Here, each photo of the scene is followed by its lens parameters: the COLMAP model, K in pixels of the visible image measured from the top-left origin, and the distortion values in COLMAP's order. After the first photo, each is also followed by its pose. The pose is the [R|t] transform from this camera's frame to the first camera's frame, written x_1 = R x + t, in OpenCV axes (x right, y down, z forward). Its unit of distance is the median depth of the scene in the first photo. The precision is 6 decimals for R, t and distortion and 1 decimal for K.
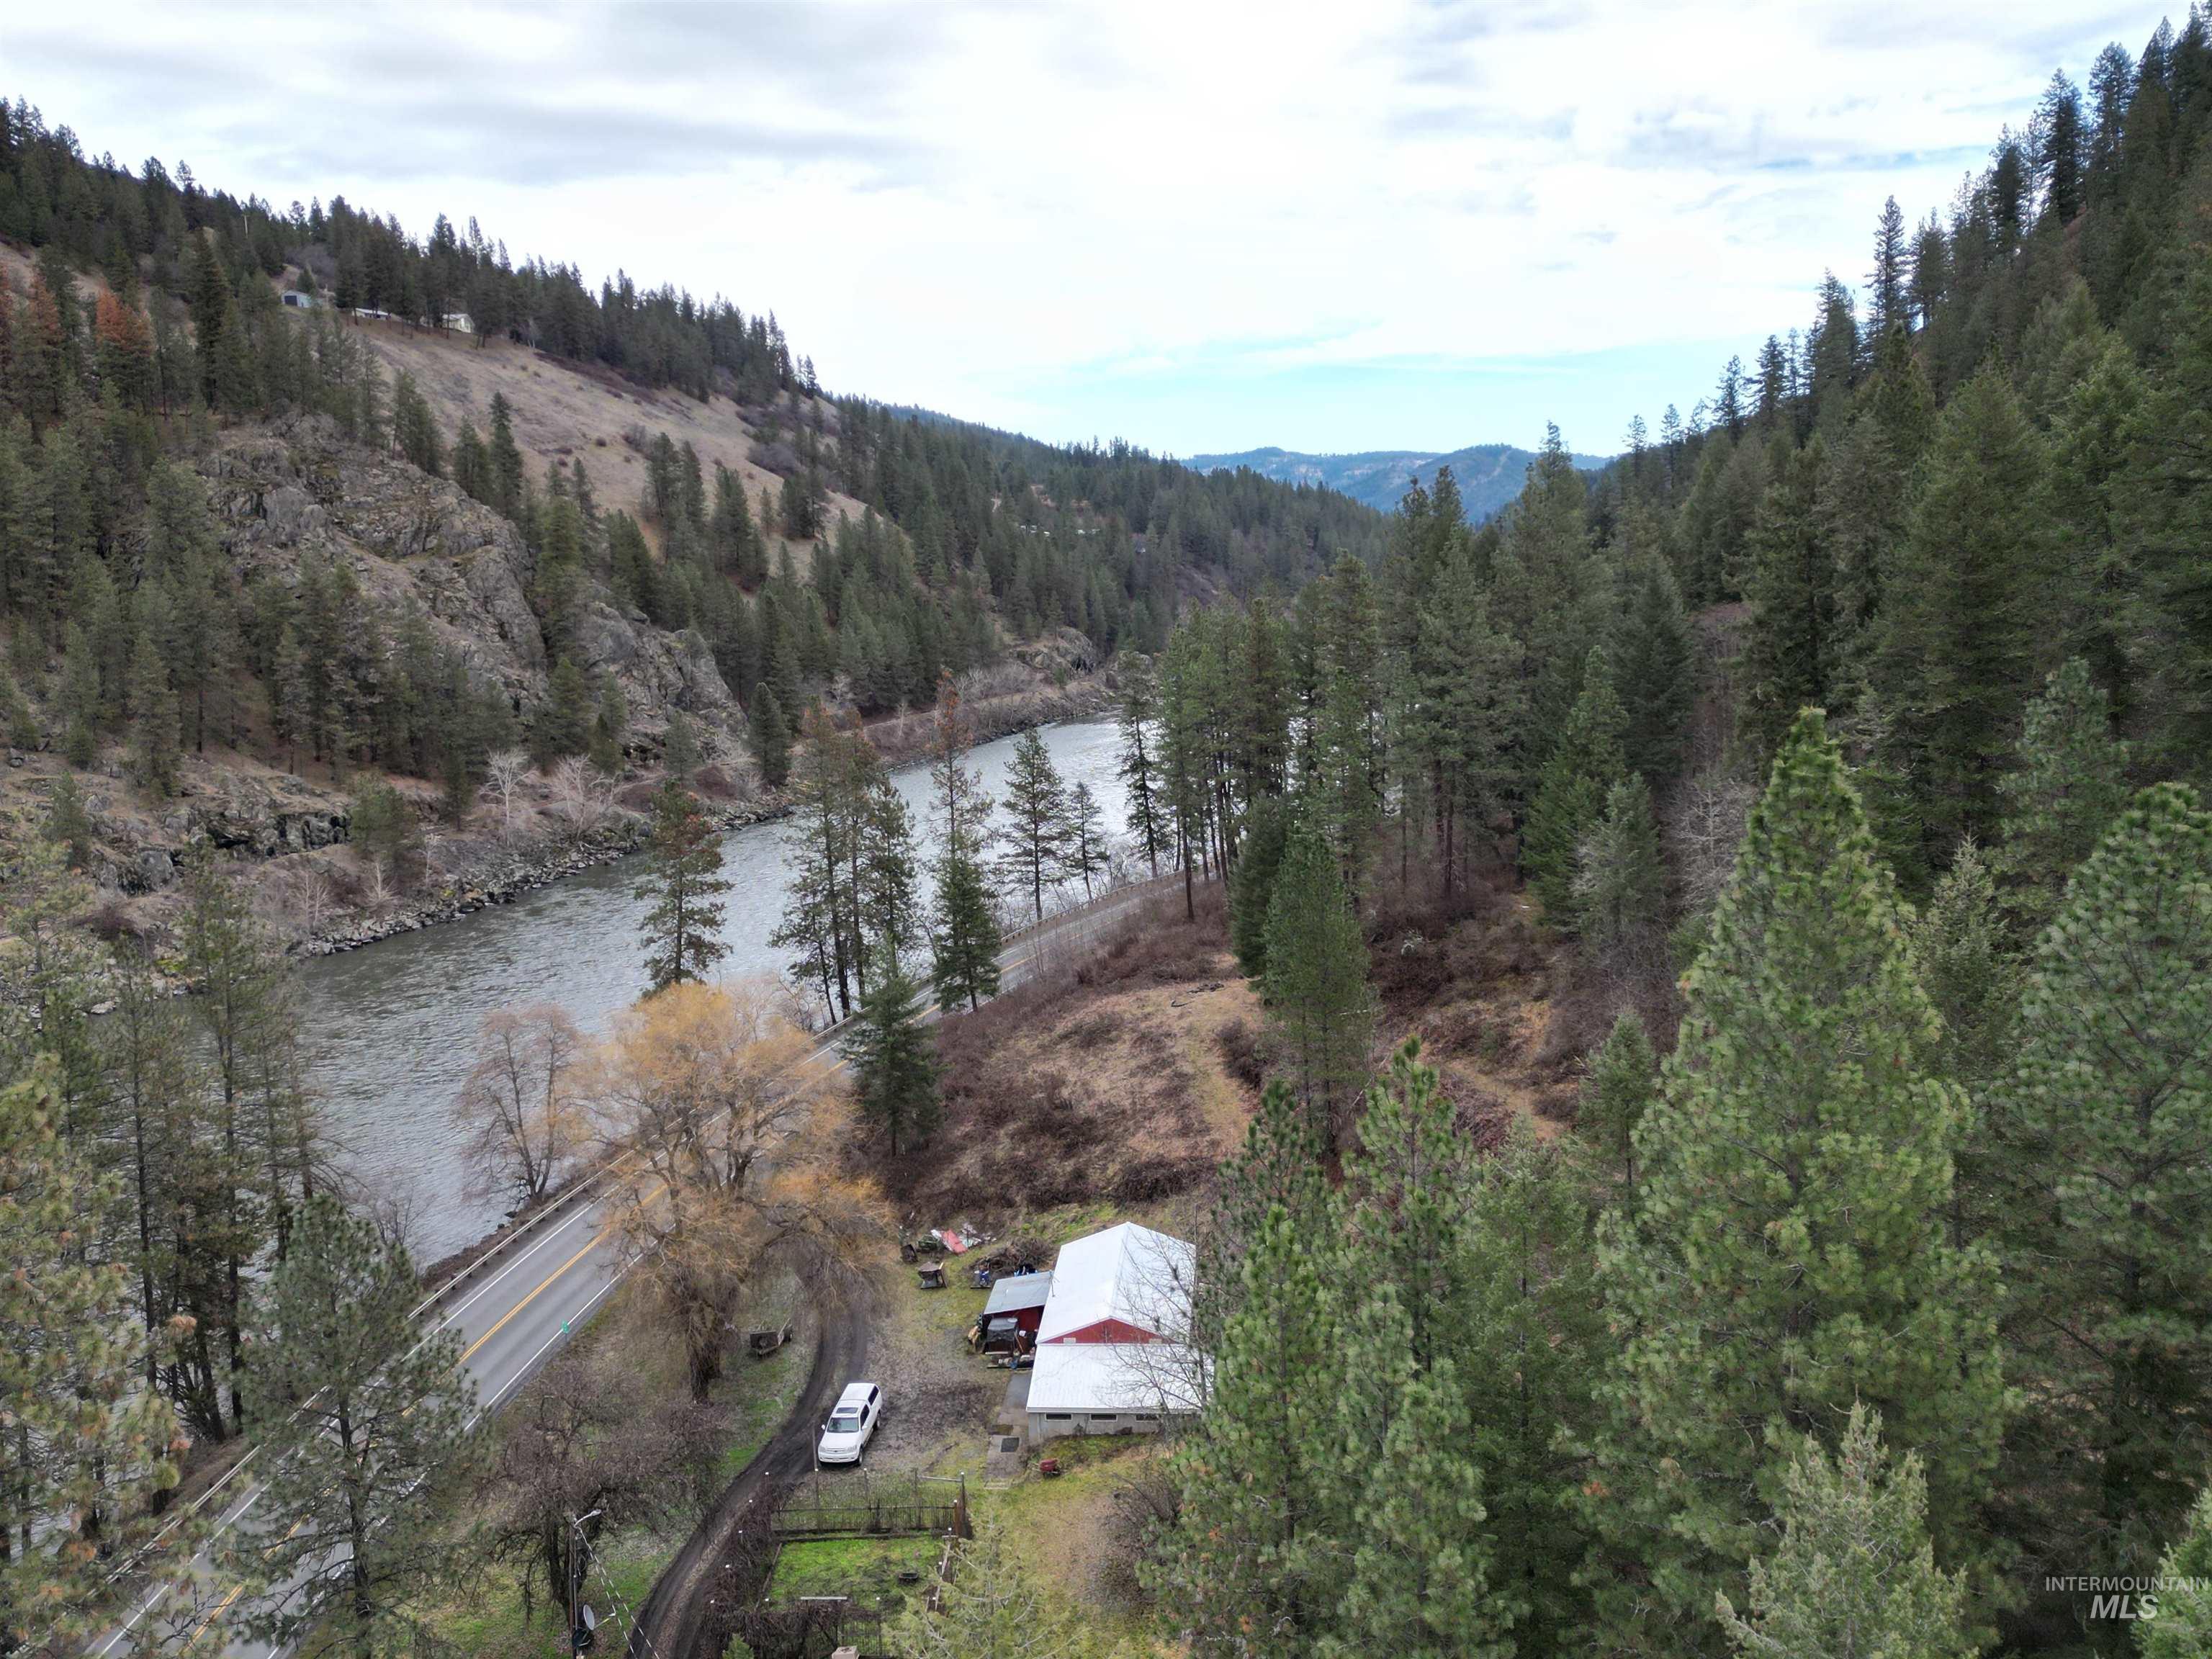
lens RADIAL K [[1801.3, 0, 1084.8], [0, 1801.3, 811.9], [0, 0, 1]] dist [0.098412, -0.097438]
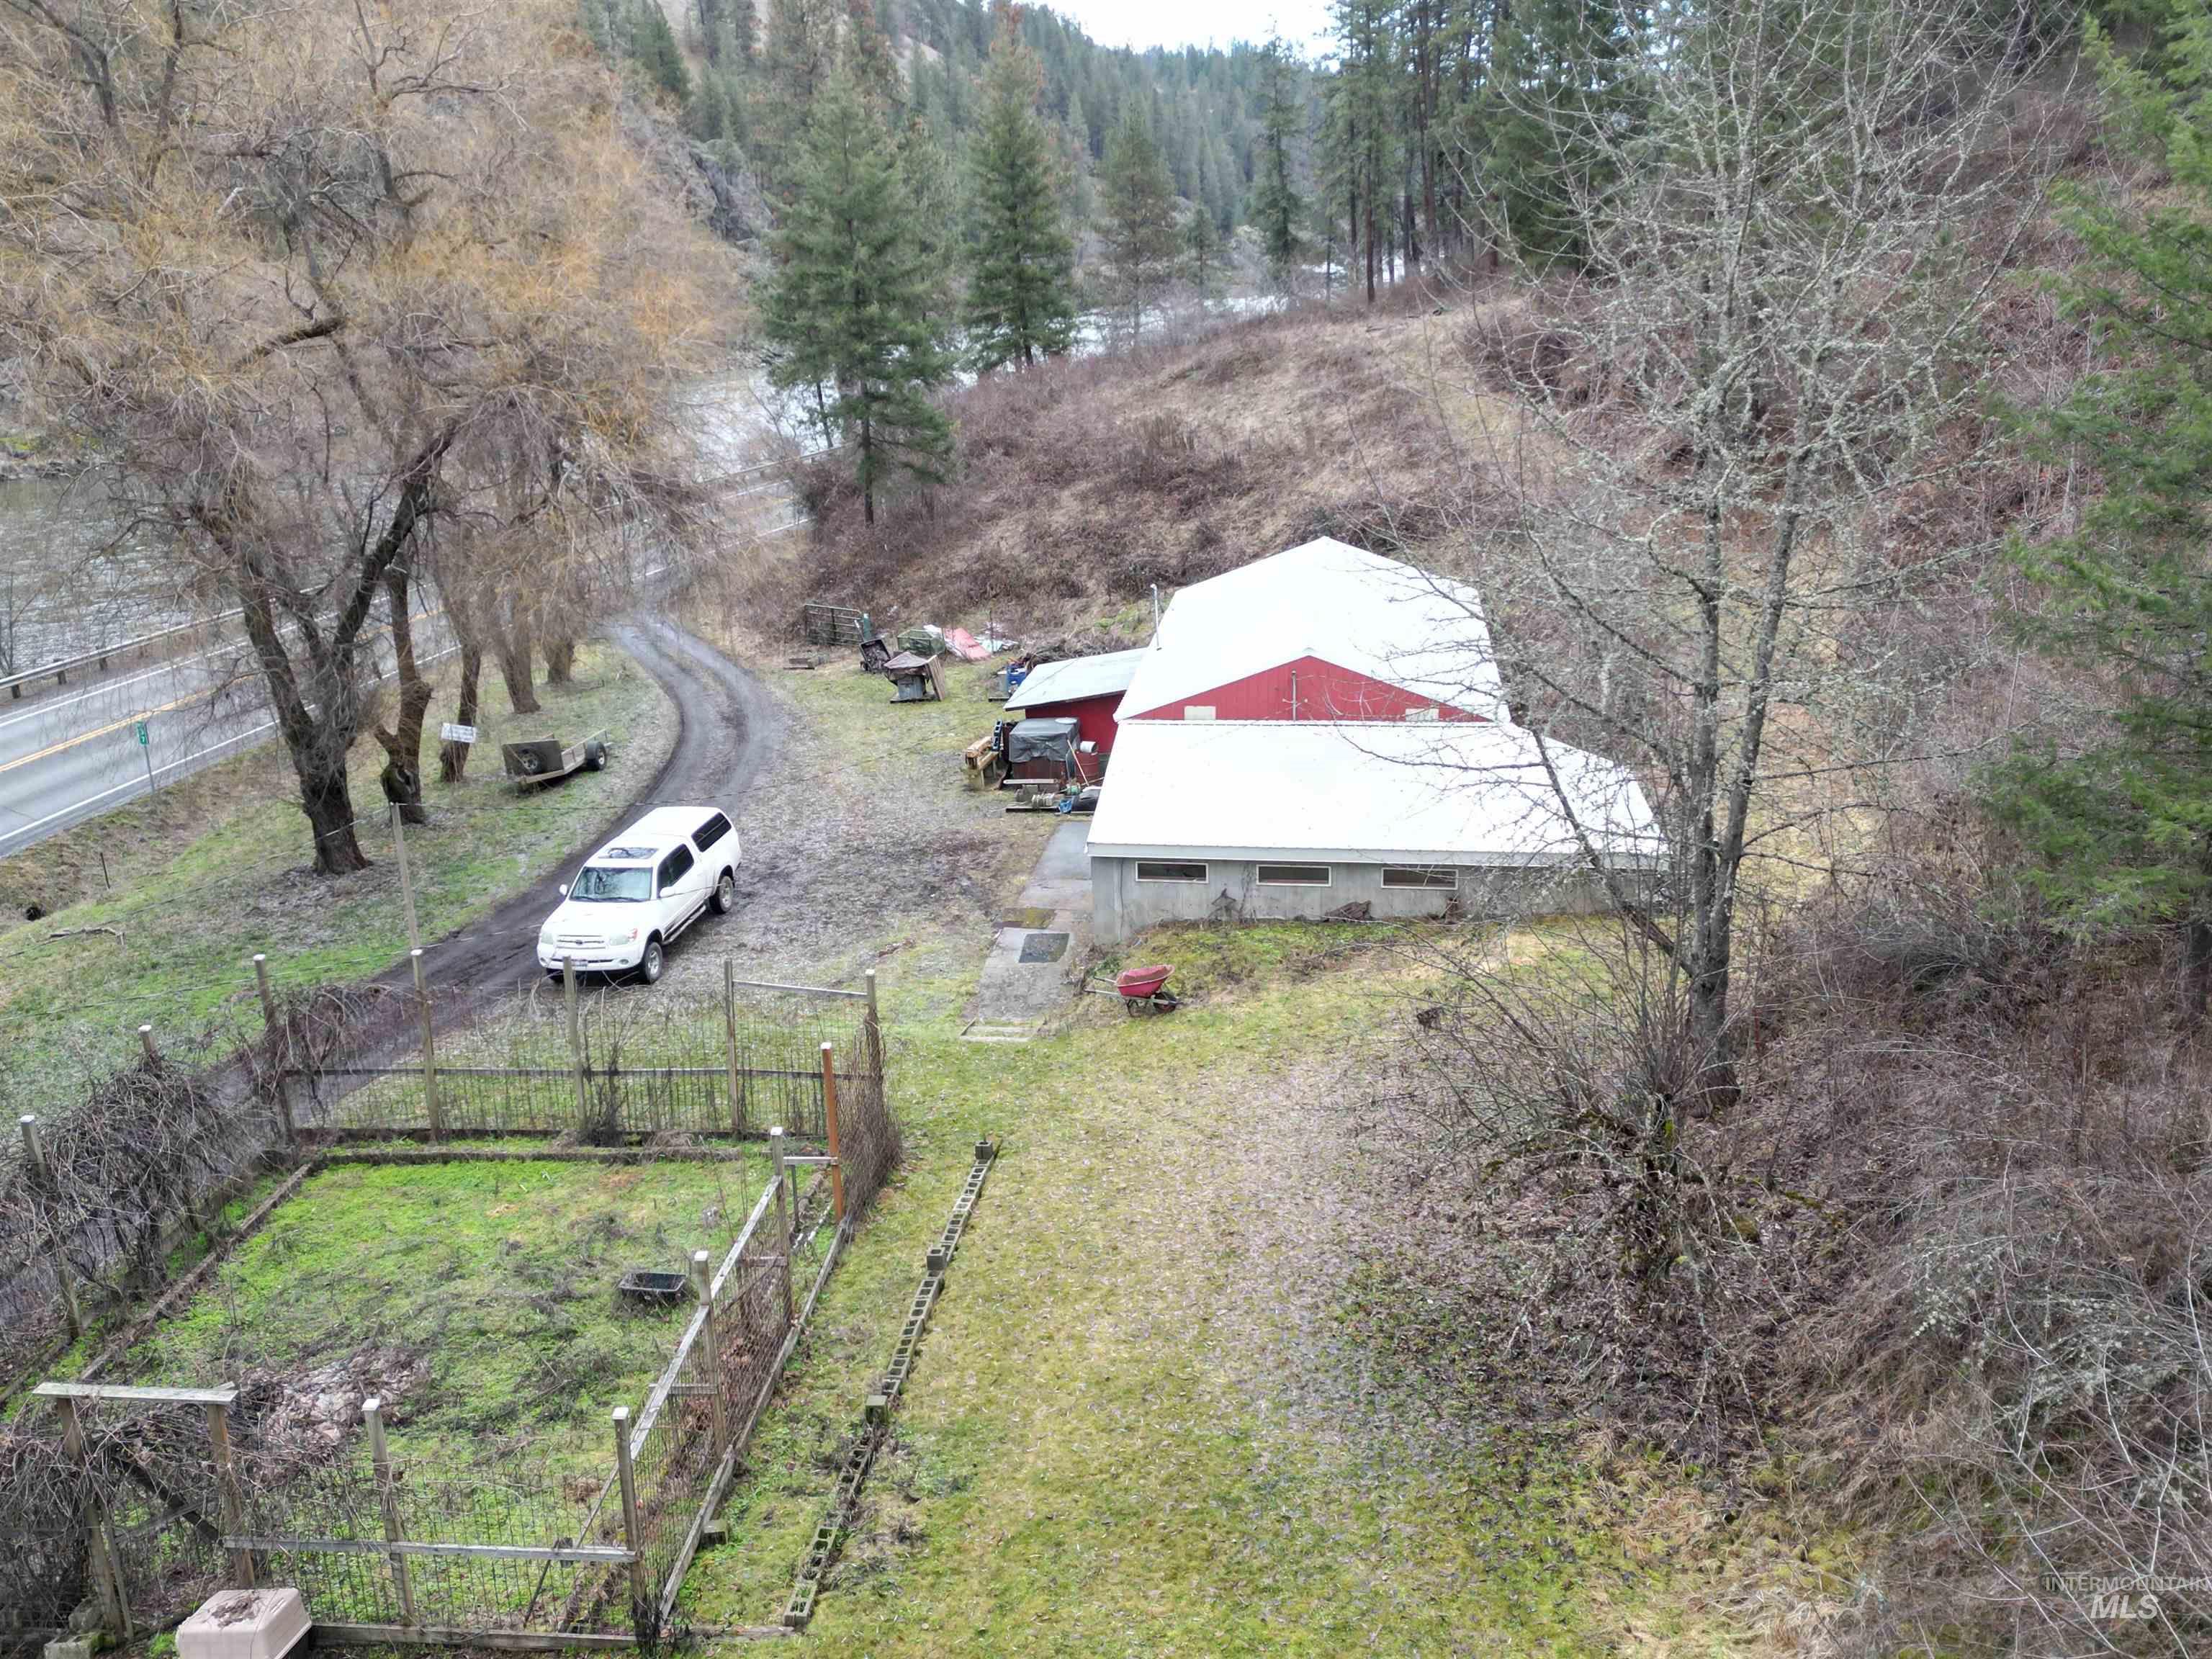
lens RADIAL K [[1801.3, 0, 1106.9], [0, 1801.3, 831.9], [0, 0, 1]] dist [0.098412, -0.097438]
pose [[0.998952, 0.024293, -0.038791, -0.011838], [-0.016522, 0.981768, 0.189364, 0.221928], [0.042684, -0.188524, 0.981141, 0.557211]]
